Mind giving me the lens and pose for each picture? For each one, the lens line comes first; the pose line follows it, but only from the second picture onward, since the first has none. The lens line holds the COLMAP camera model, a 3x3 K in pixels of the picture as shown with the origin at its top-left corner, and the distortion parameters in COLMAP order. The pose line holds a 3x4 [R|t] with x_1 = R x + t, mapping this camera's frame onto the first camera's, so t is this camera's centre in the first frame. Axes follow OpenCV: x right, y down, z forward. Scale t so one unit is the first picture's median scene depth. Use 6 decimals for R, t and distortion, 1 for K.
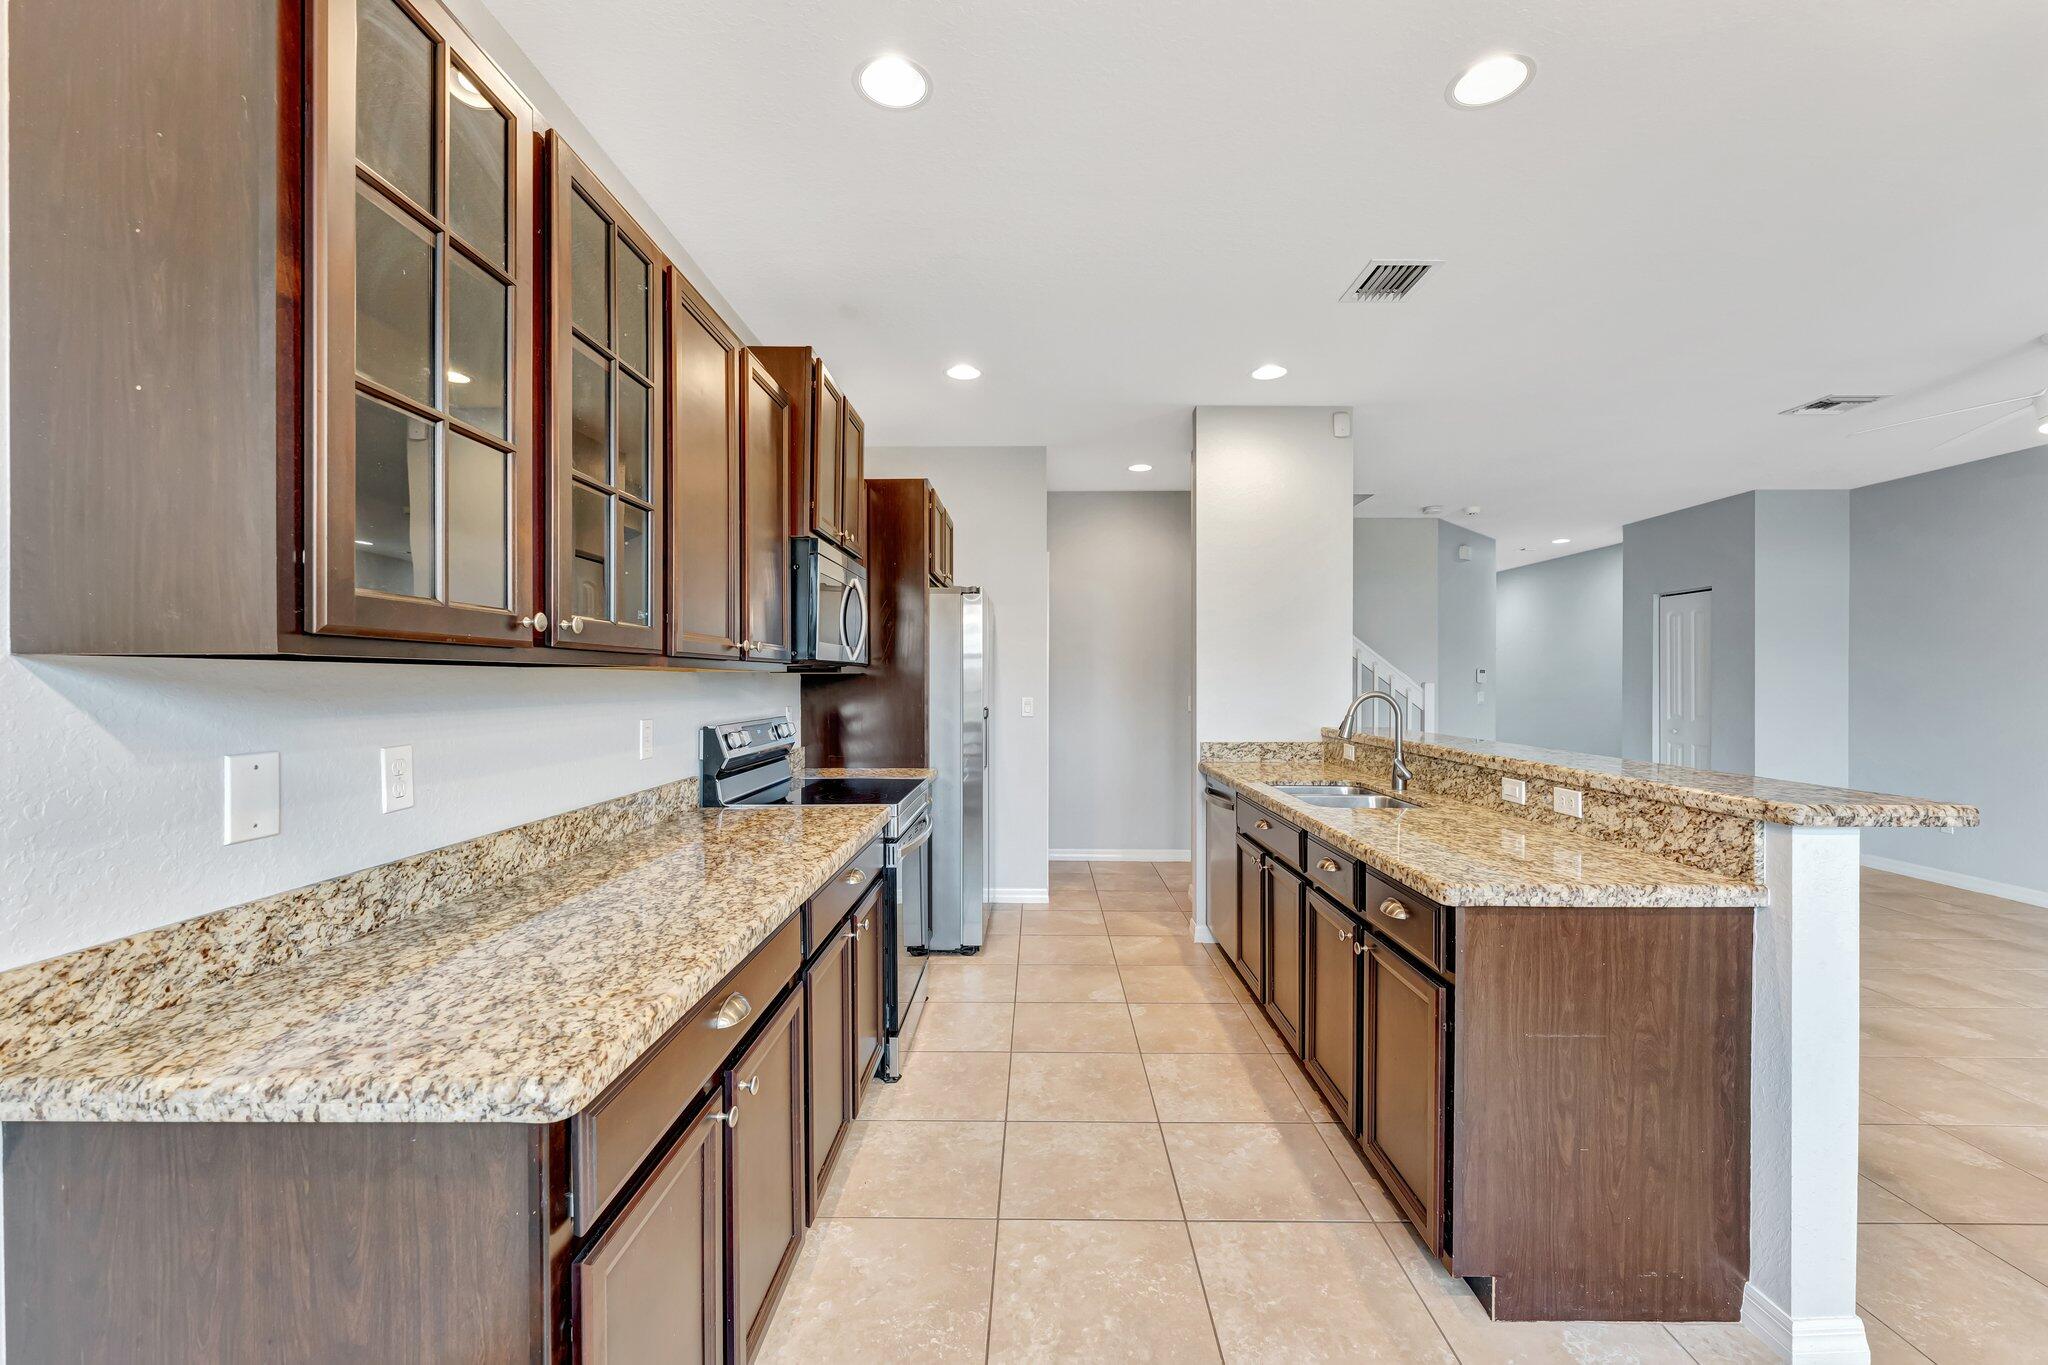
lens RADIAL K [[831.7, 0, 1031.7], [0, 831.7, 684.9], [0, 0, 1]] dist [-0.006275, 0.000001]
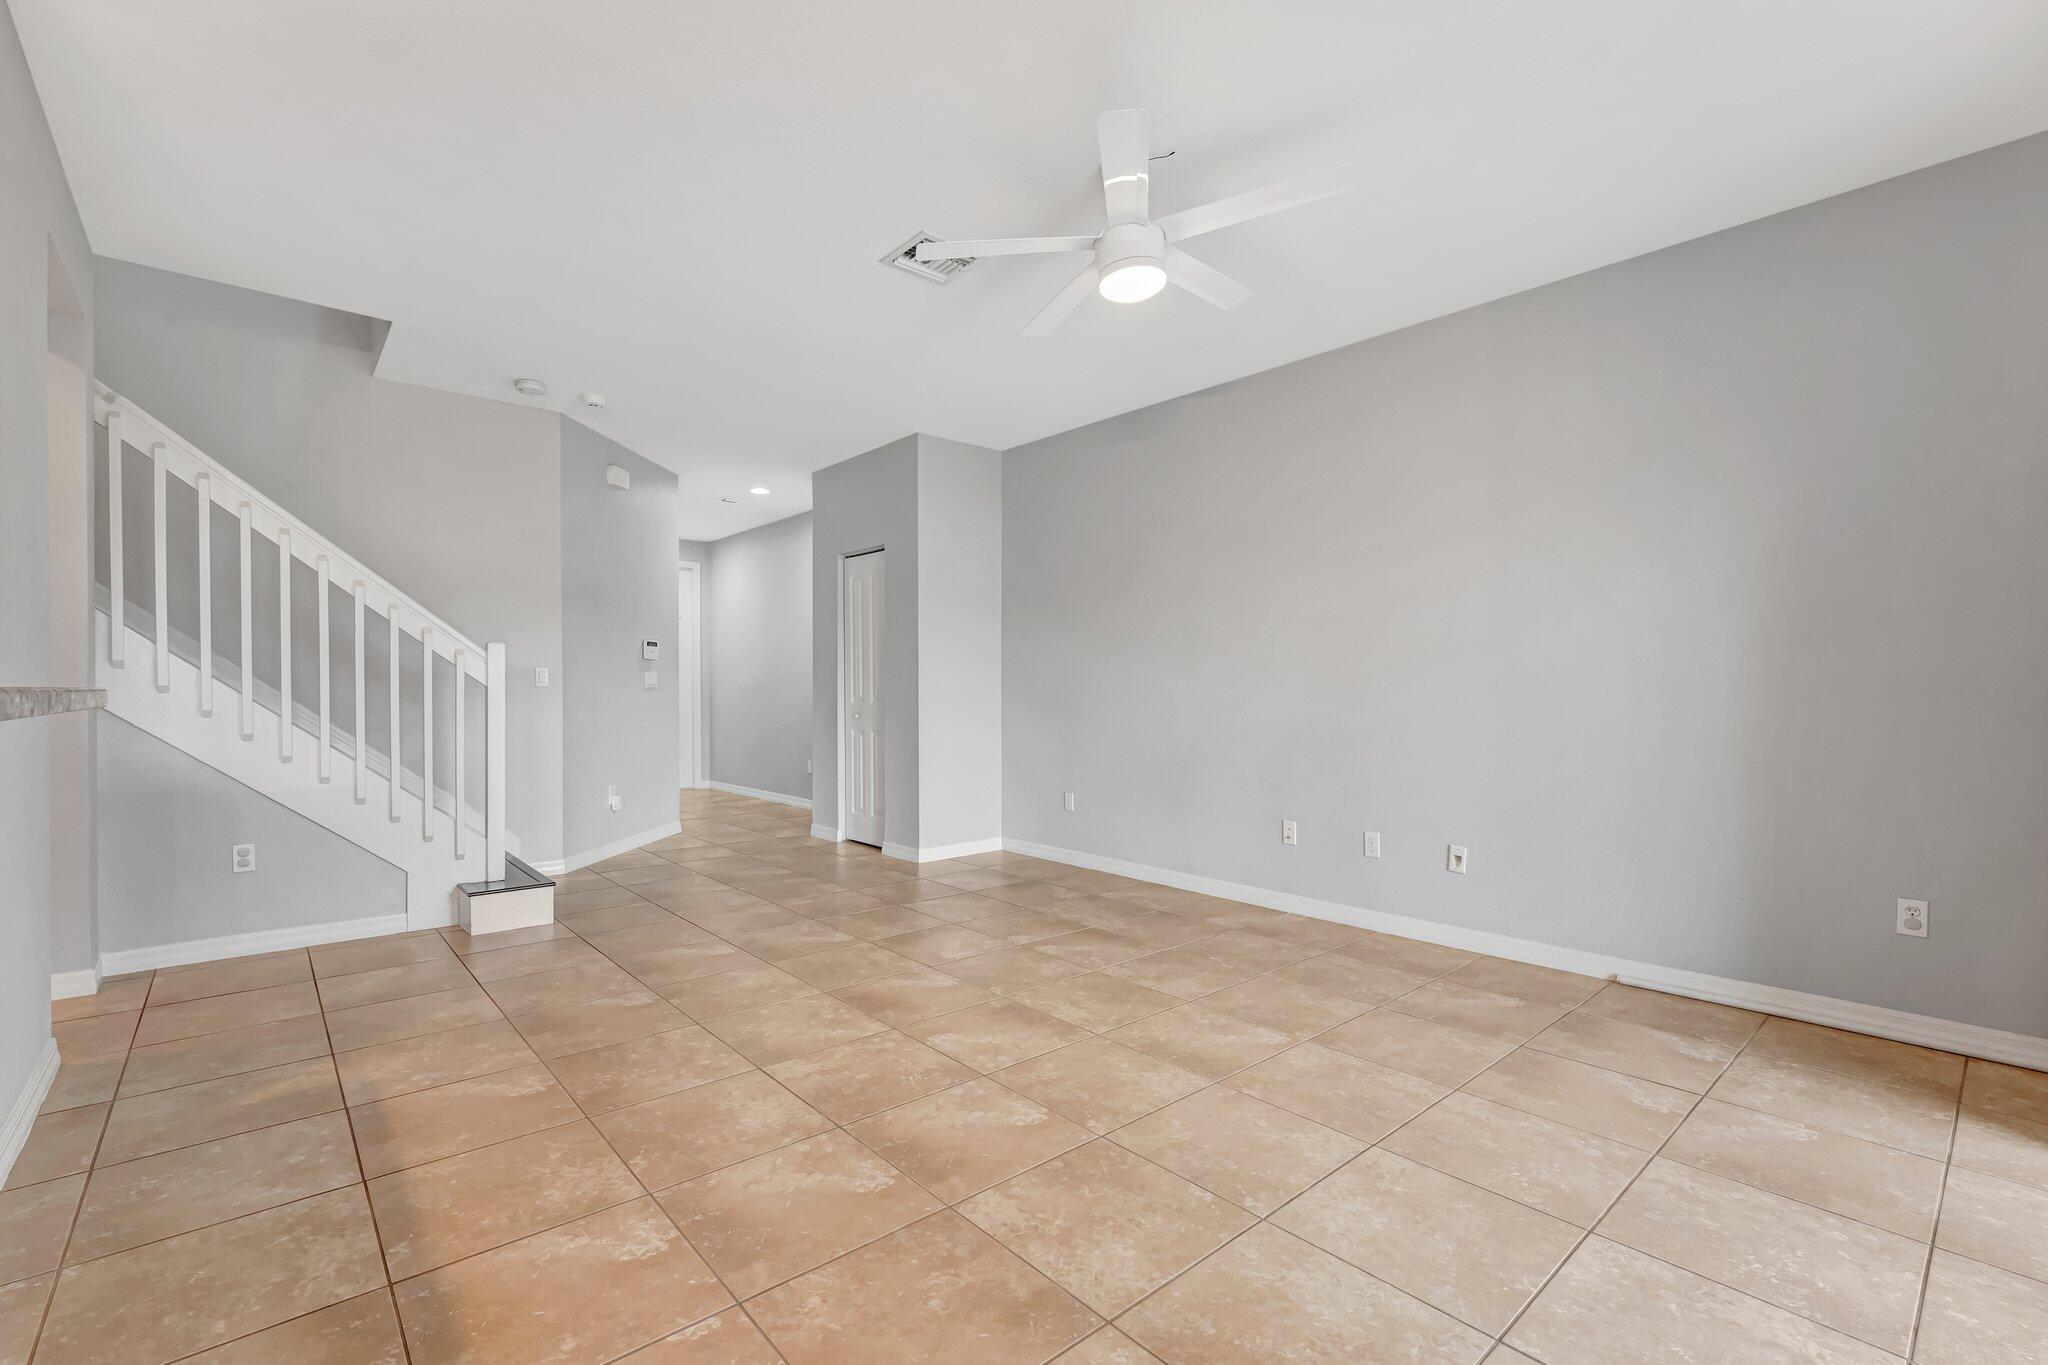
lens RADIAL K [[886.0, 0, 1023.3], [0, 886.0, 715.7], [0, 0, 1]] dist [-0.000190, 0.000091]
pose [[0.744676, -0.017377, 0.667199, 1.178264], [0.002182, 0.999719, 0.023603, 0.136158], [-0.667422, -0.016121, 0.744505, 0.826336]]
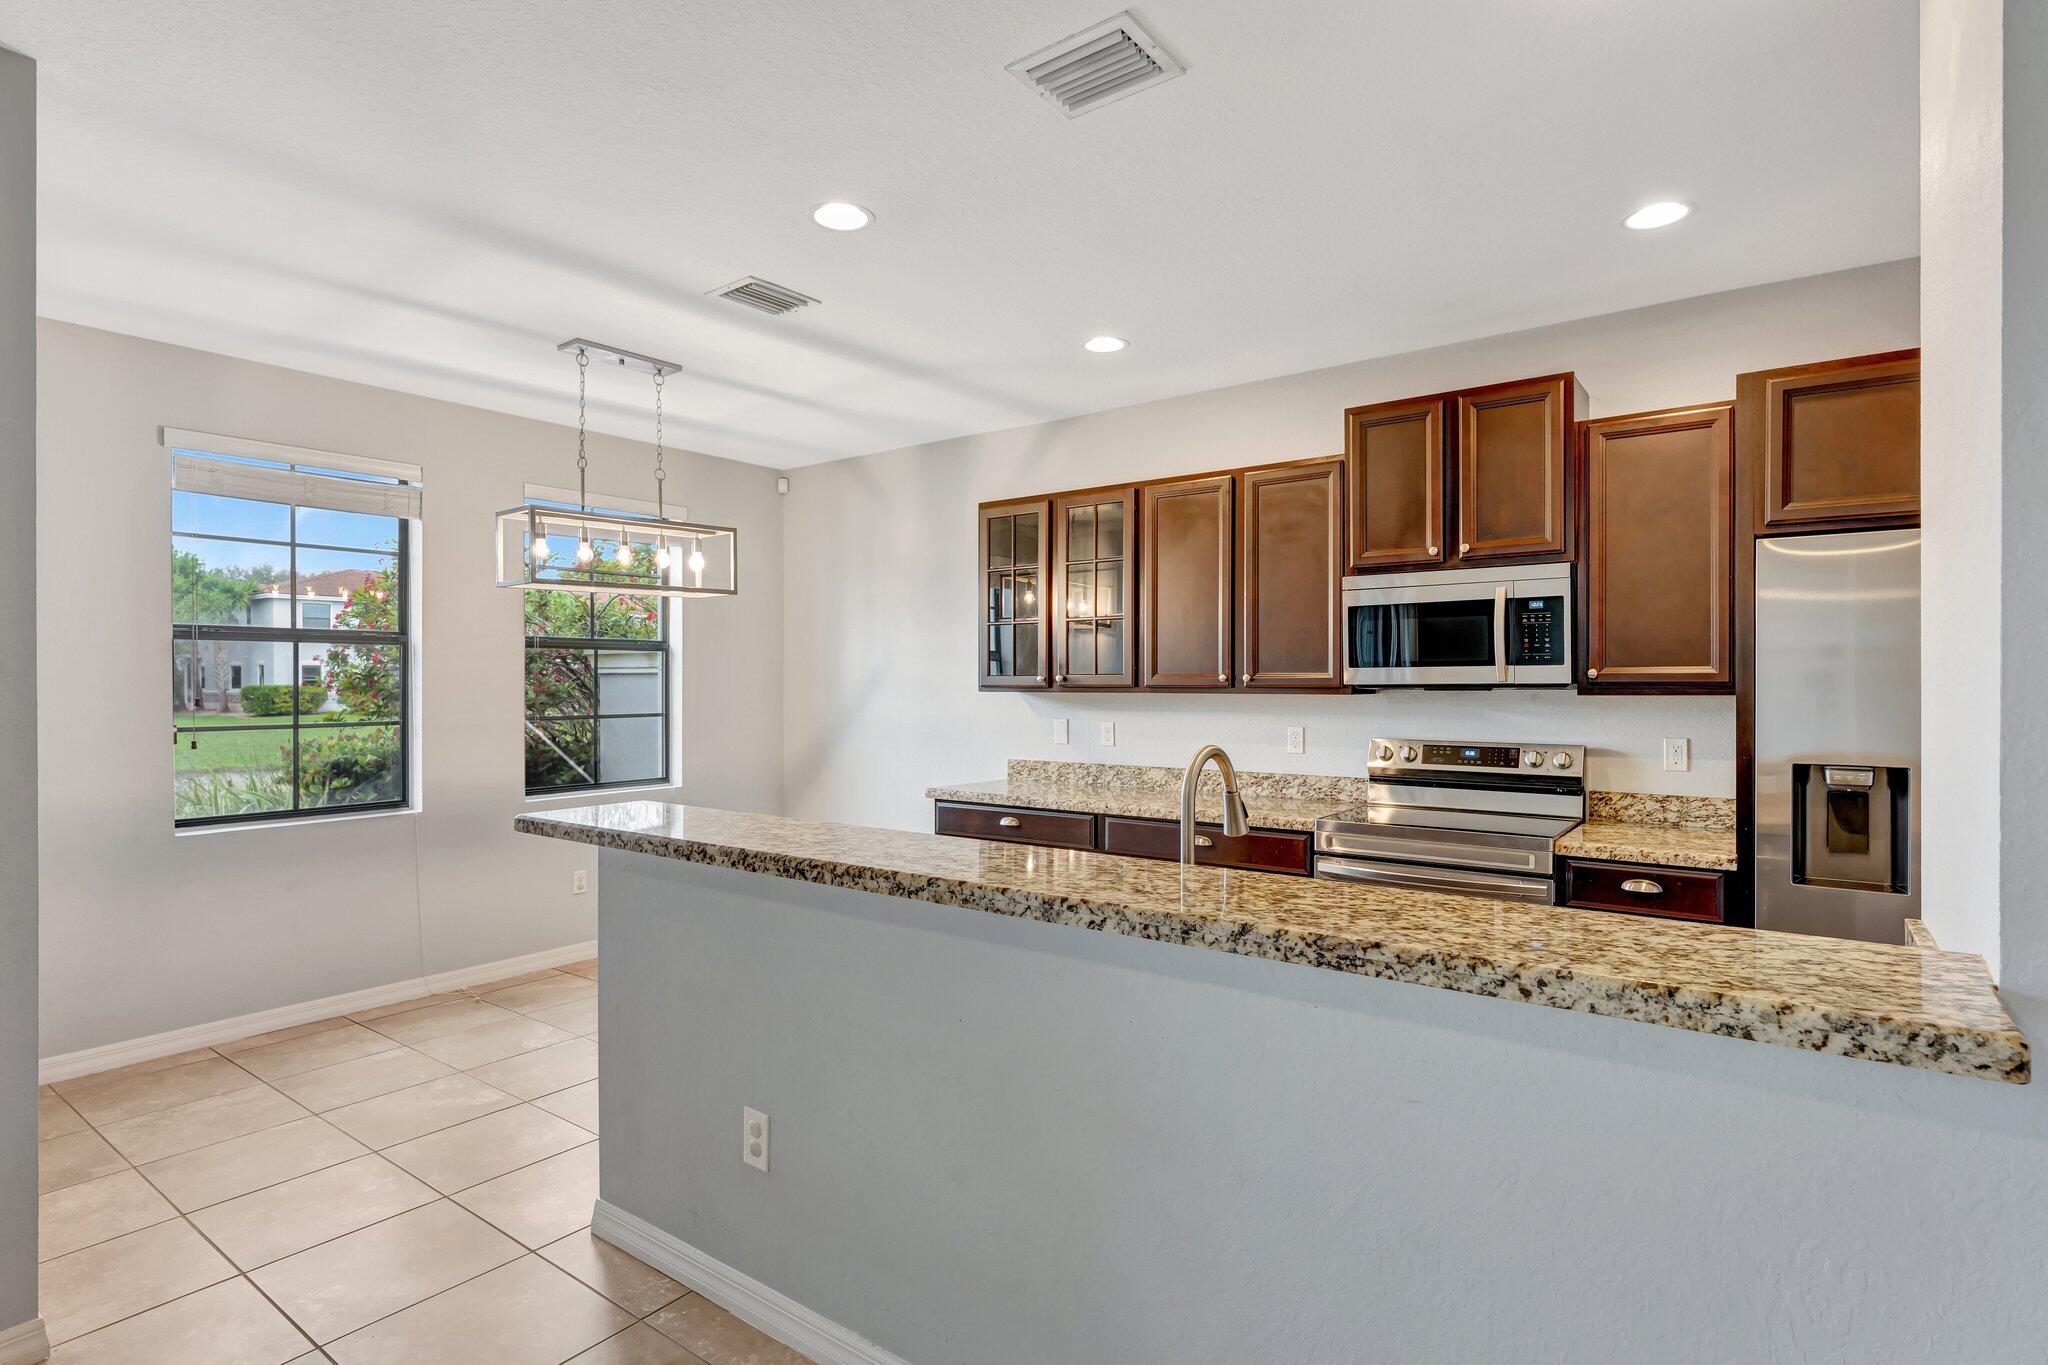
lens RADIAL K [[1028.0, 0, 1020.0], [0, 1028.0, 689.8], [0, 0, 1]] dist [0.004281, 0.000926]
pose [[-0.592188, 0.006242, -0.805775, 1.779570], [-0.003688, 0.999939, 0.010457, -0.056267], [0.805791, 0.009164, -0.592129, 2.318093]]
